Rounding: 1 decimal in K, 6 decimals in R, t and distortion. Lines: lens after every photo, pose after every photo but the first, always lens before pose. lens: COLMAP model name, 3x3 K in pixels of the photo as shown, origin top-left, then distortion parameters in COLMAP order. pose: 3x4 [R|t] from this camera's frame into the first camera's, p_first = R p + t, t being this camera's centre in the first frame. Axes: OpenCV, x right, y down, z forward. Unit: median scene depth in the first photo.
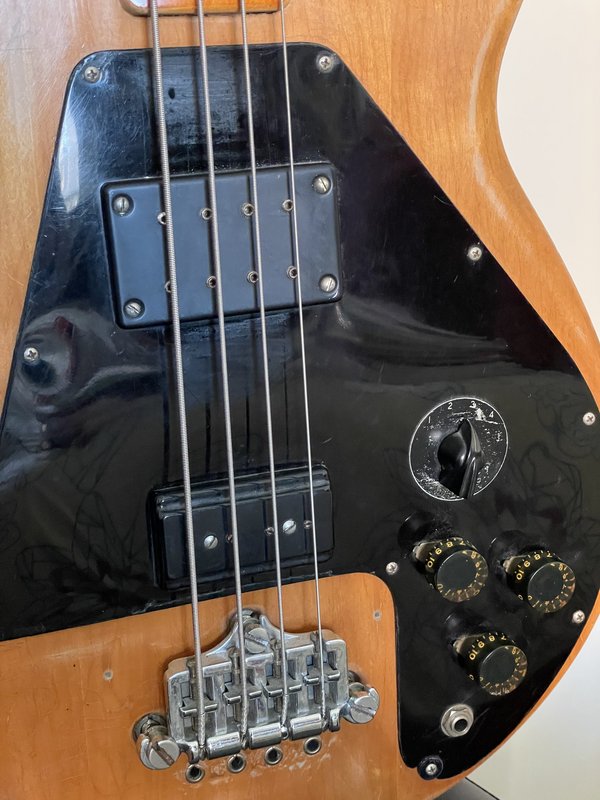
lens RADIAL K [[1268.3, 0, 300.0], [0, 1268.3, 400.0], [0, 0, 1]] dist [0.045262, -0.018489]
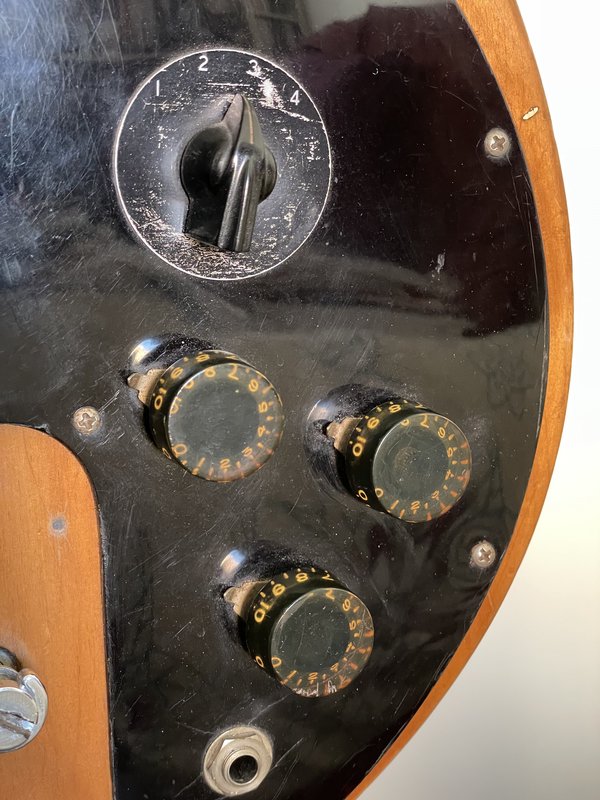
lens RADIAL K [[1268.3, 0, 300.0], [0, 1268.3, 400.0], [0, 0, 1]] dist [0.045262, -0.018489]
pose [[0.998828, 0.009940, 0.047377, 0.127630], [-0.004958, 0.994551, -0.104132, 0.171493], [-0.048154, 0.103775, 0.993434, 0.518270]]
